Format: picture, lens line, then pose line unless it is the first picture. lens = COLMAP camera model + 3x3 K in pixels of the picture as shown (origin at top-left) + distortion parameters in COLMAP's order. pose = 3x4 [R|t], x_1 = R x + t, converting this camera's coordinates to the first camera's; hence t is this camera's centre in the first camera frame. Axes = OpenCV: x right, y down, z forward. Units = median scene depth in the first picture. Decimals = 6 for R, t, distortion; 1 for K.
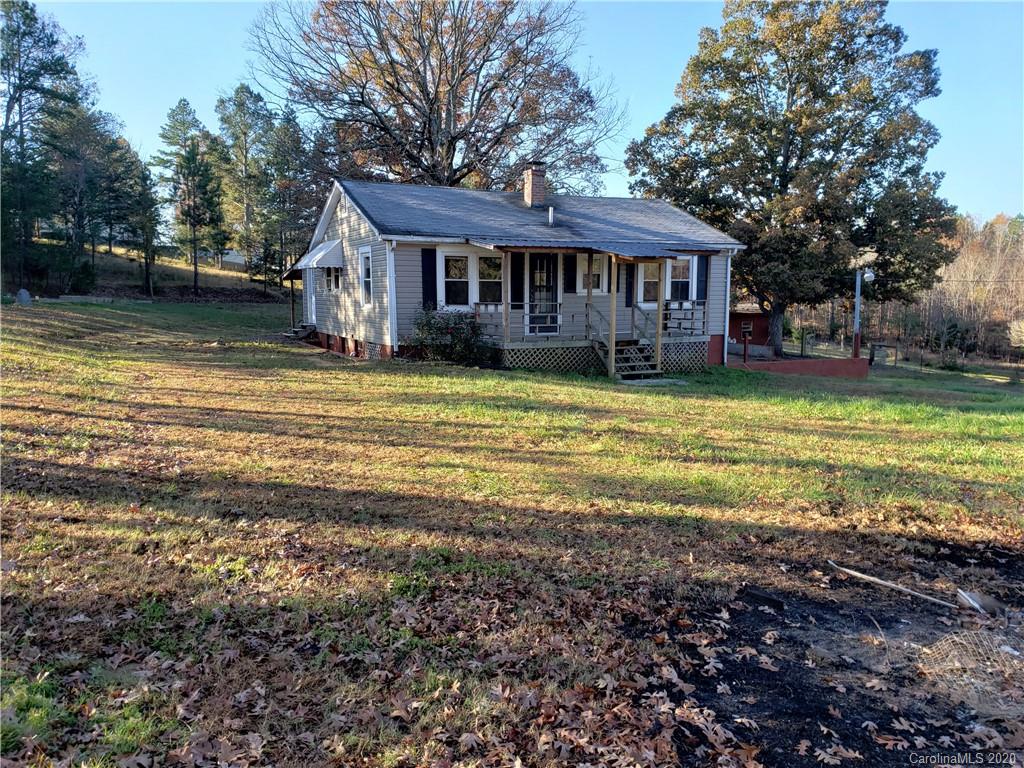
lens RADIAL K [[790.3, 0, 512.0], [0, 790.3, 384.0], [0, 0, 1]] dist [0.121376, 0.006817]
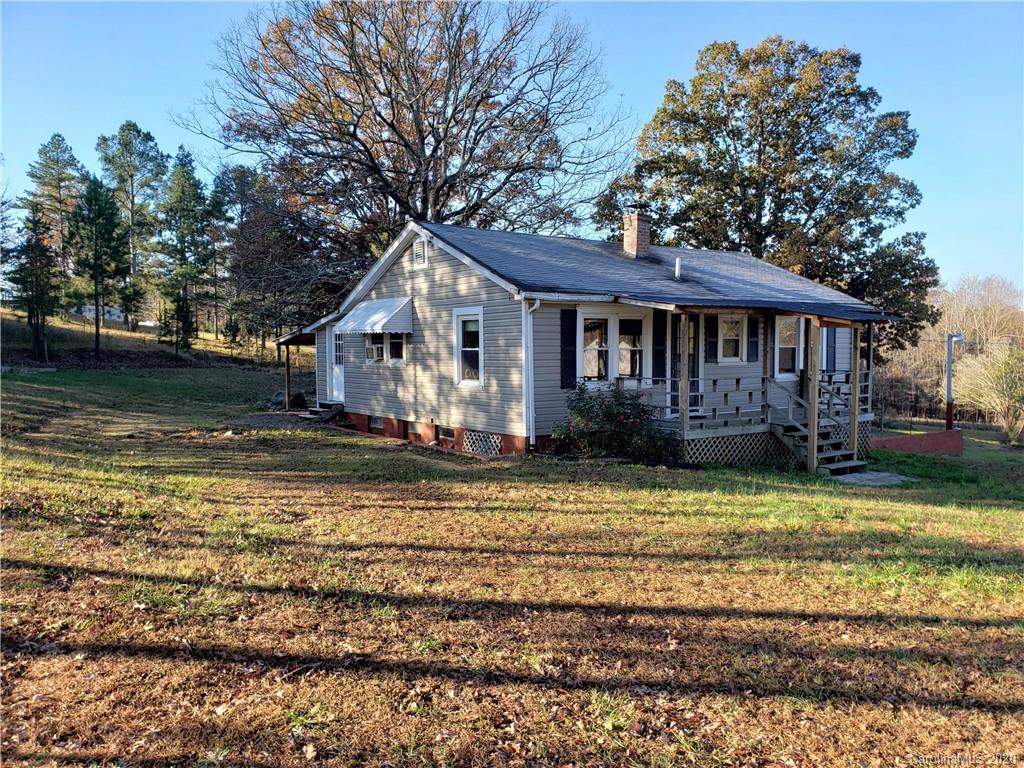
lens RADIAL K [[796.8, 0, 517.0], [0, 796.8, 407.5], [0, 0, 1]] dist [0.127804, 0.002075]
pose [[0.987582, -0.017662, 0.156107, -0.224486], [0.024236, 0.998893, -0.040310, -0.037305], [-0.155222, 0.043593, 0.986917, 0.202682]]
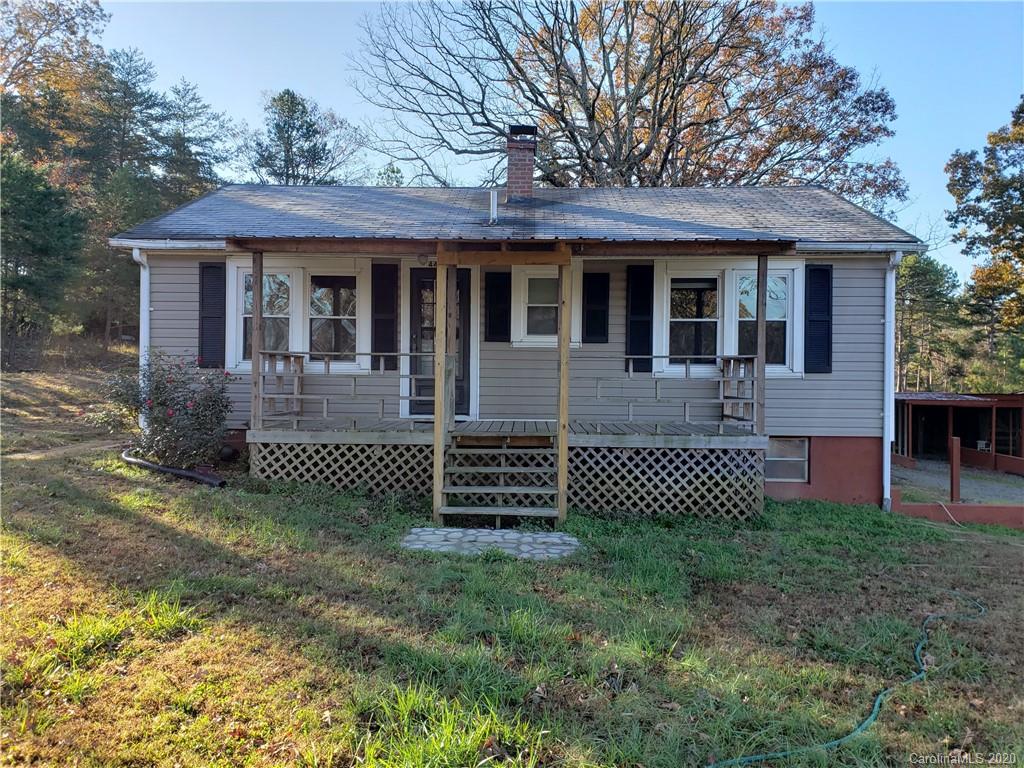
lens RADIAL K [[790.3, 0, 512.0], [0, 790.3, 384.0], [0, 0, 1]] dist [0.121376, 0.006817]
pose [[0.898282, 0.024949, -0.438710, 0.278494], [-0.069244, 0.993950, -0.085255, -0.038054], [0.433929, 0.106961, 0.894575, 0.481328]]
